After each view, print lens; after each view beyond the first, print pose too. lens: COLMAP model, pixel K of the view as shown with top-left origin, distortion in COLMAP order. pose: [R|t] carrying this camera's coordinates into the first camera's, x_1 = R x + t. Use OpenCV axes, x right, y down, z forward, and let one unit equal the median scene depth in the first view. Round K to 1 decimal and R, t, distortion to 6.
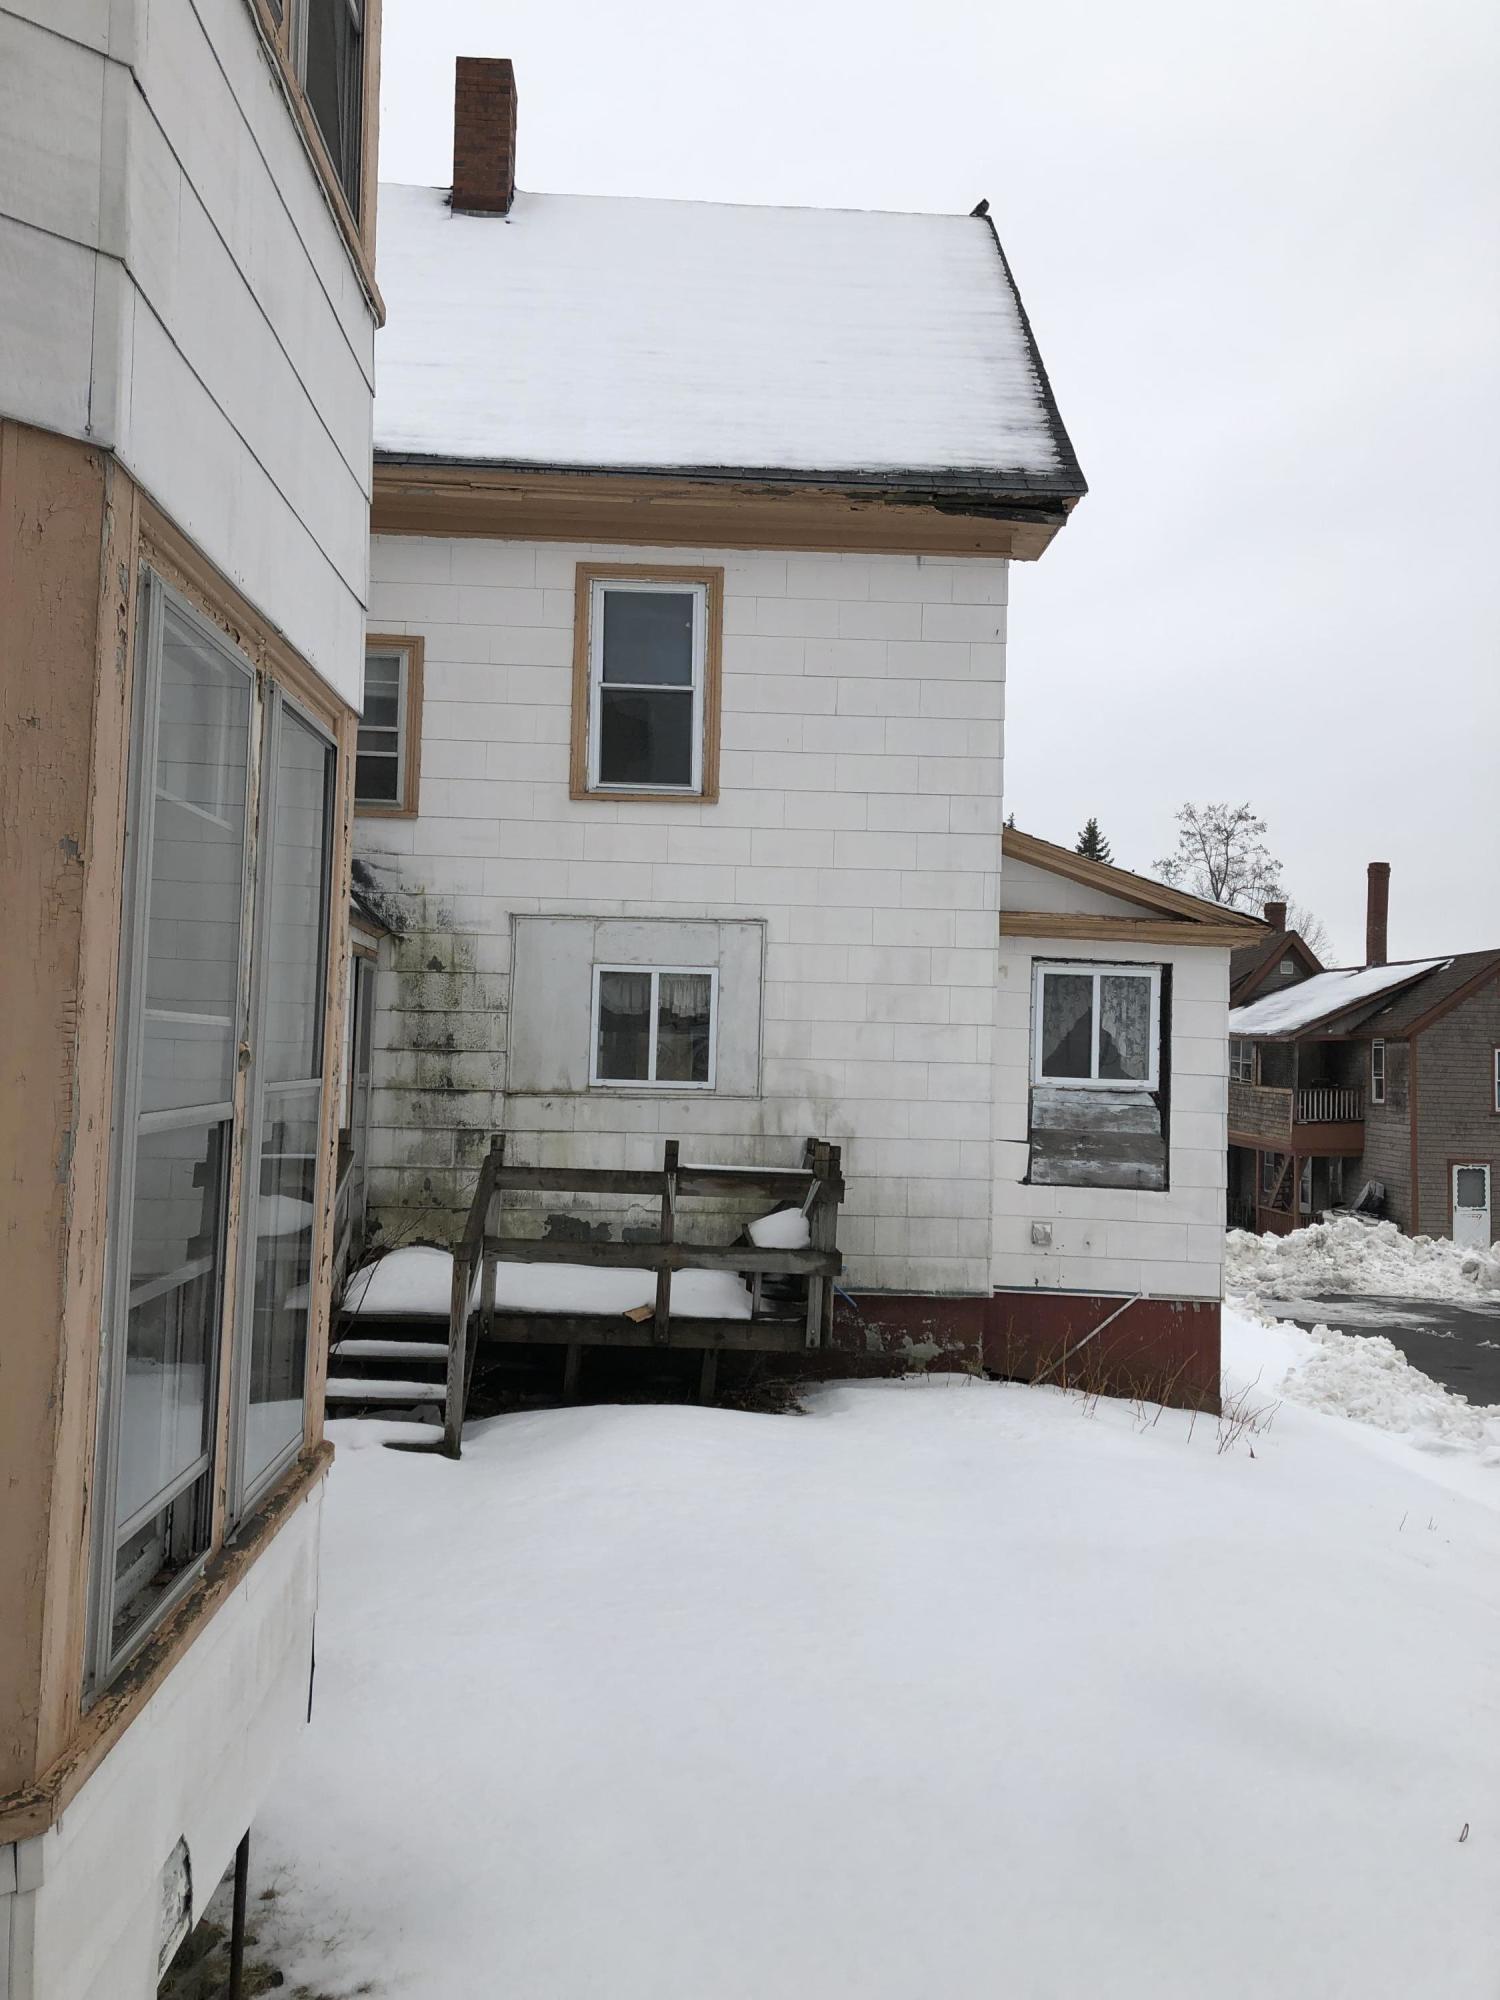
lens RADIAL K [[1640.2, 0, 752.8], [0, 1640.2, 991.8], [0, 0, 1]] dist [0.011111, -0.011003]
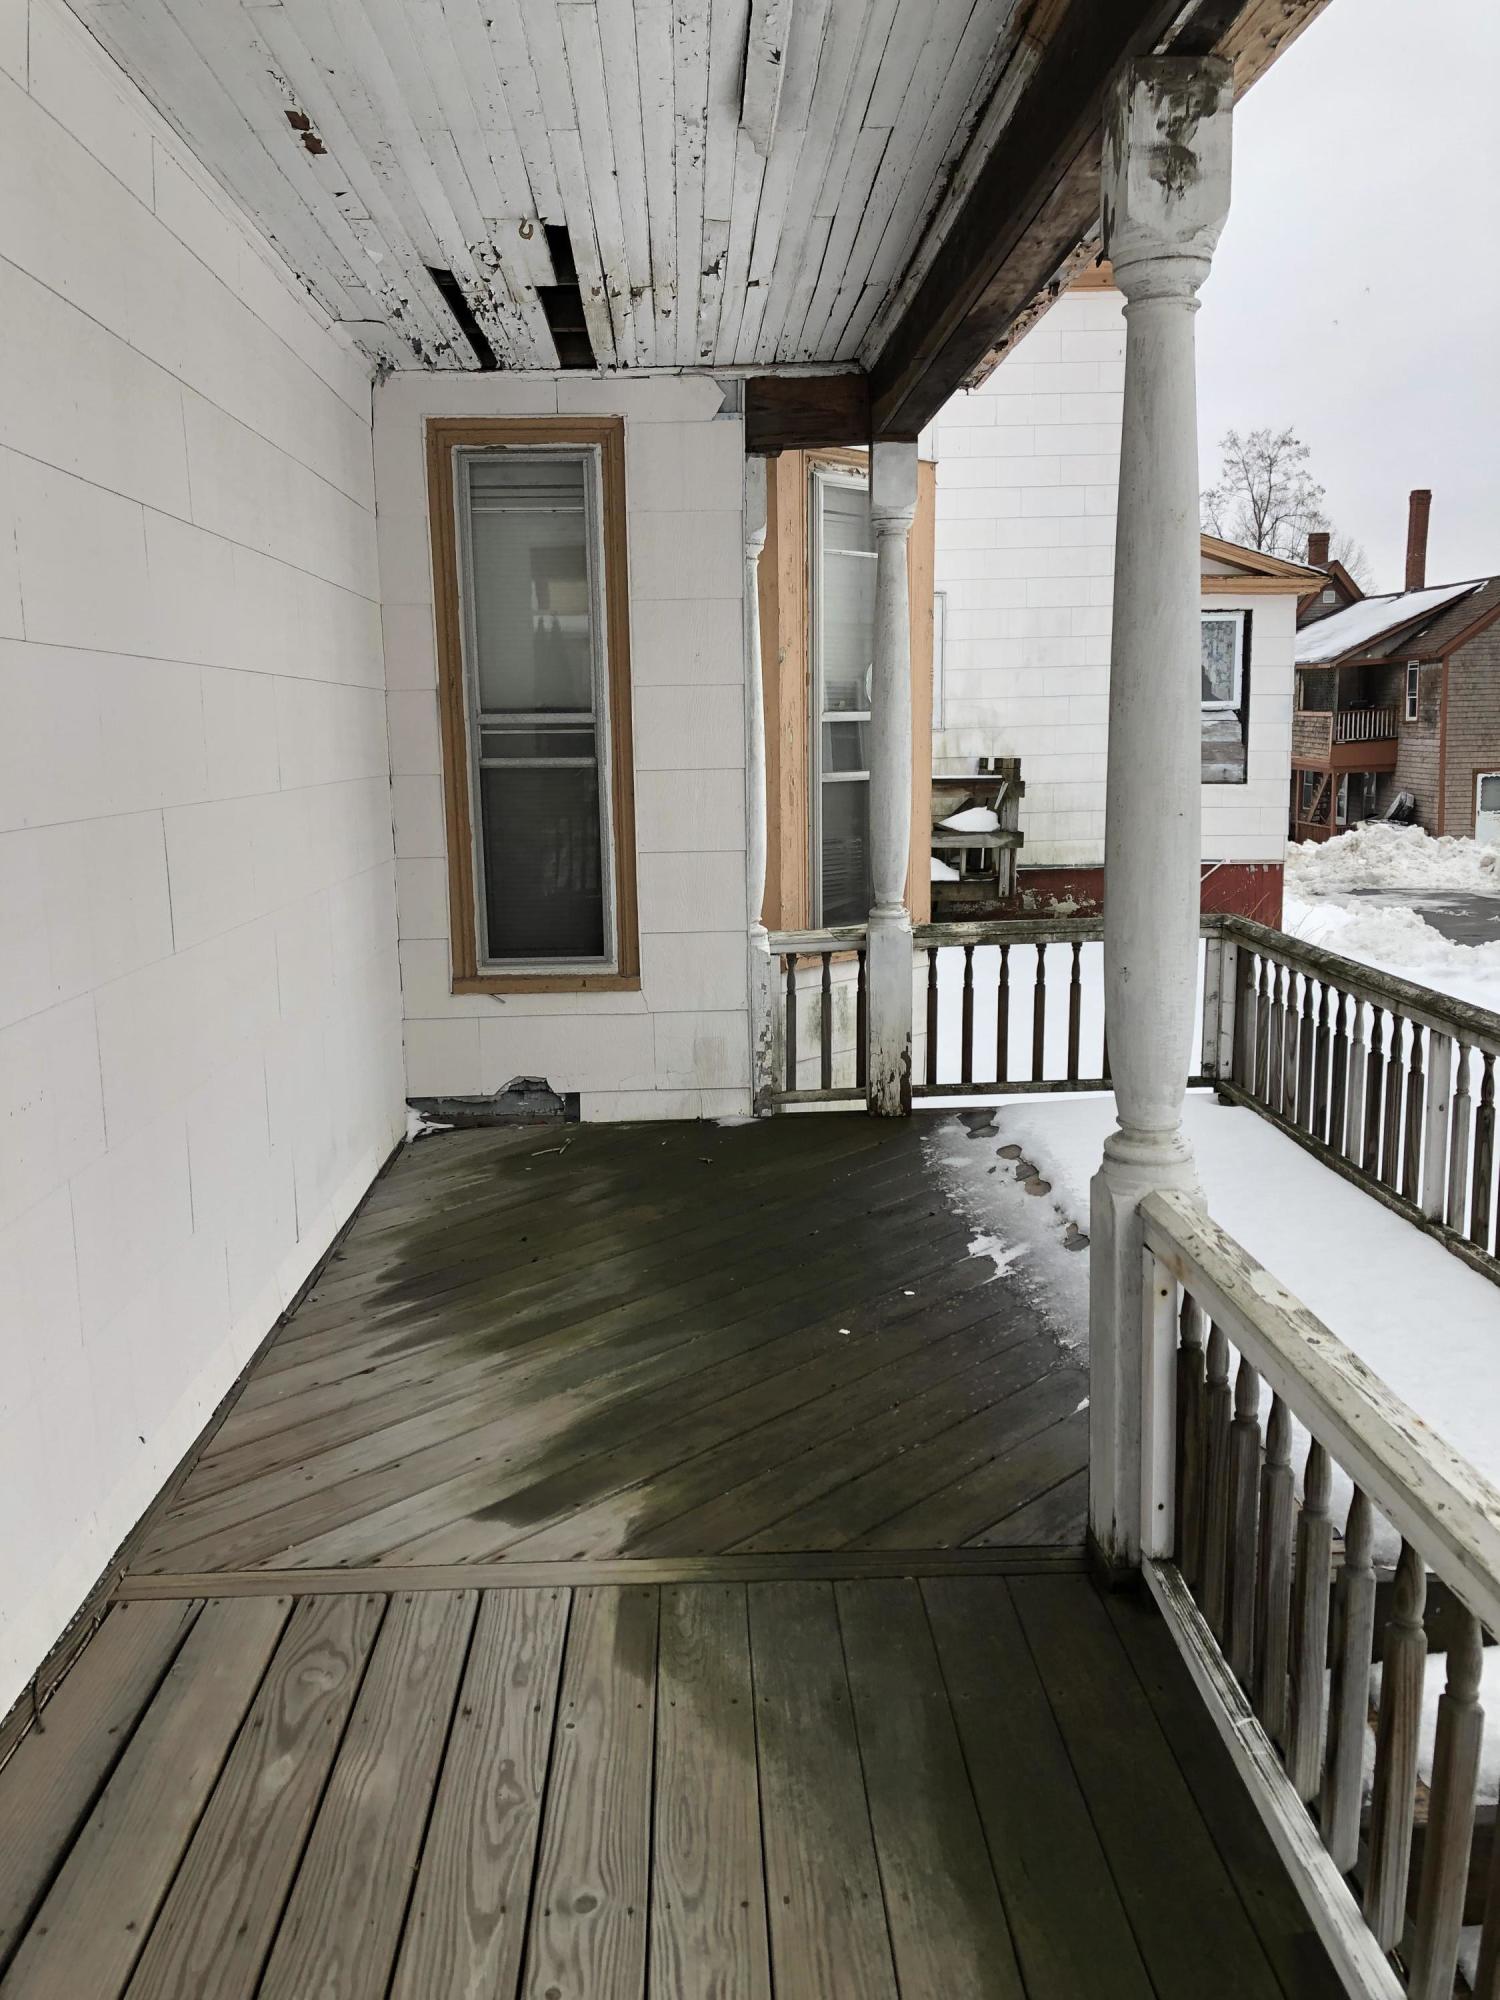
lens RADIAL K [[1631.1, 0, 739.9], [0, 1631.1, 1003.9], [0, 0, 1]] dist [0.020490, -0.009608]
pose [[0.998460, -0.046462, -0.030313, -0.048880], [0.051849, 0.975890, 0.212016, -0.003028], [0.019731, -0.213261, 0.976796, -0.134426]]
